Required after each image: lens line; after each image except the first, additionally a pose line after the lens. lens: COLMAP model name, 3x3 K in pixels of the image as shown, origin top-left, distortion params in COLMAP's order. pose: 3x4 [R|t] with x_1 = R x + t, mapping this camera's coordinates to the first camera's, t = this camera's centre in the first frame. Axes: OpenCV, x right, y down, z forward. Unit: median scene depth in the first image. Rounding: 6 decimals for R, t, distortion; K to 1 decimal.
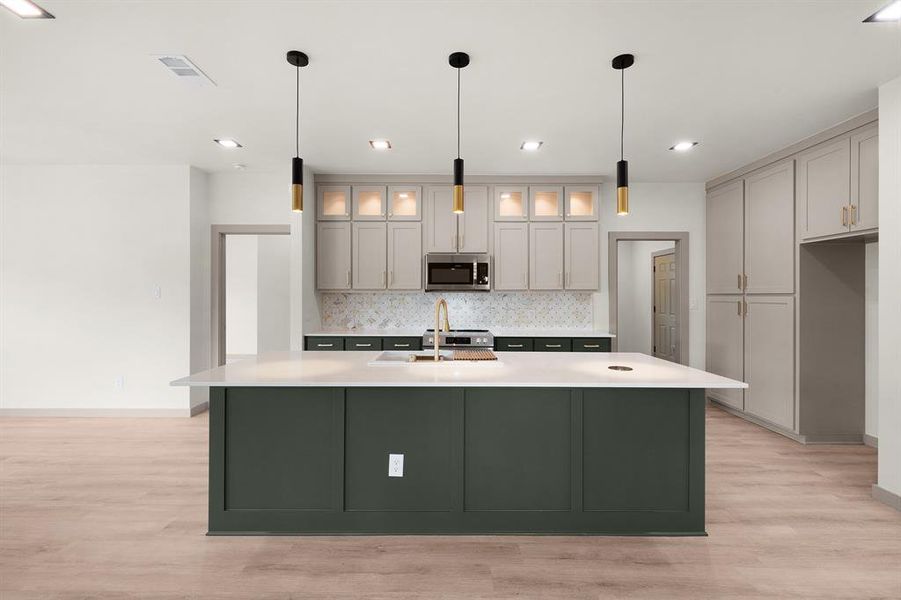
lens RADIAL K [[409.6, 0, 450.2], [0, 409.6, 294.0], [0, 0, 1]] dist [0.001355, 0.000222]
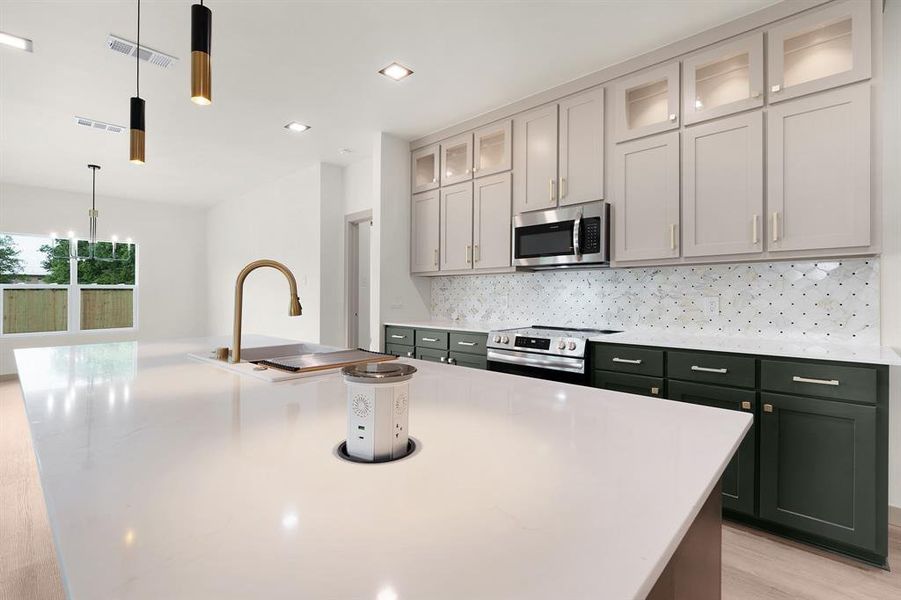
lens RADIAL K [[409.6, 0, 447.5], [0, 409.6, 289.7], [0, 0, 1]] dist [0.001355, 0.000222]
pose [[0.735856, -0.011081, -0.677047, 0.325064], [0.005183, 0.999929, -0.010731, 0.034506], [0.677118, 0.004387, 0.735862, 0.410247]]
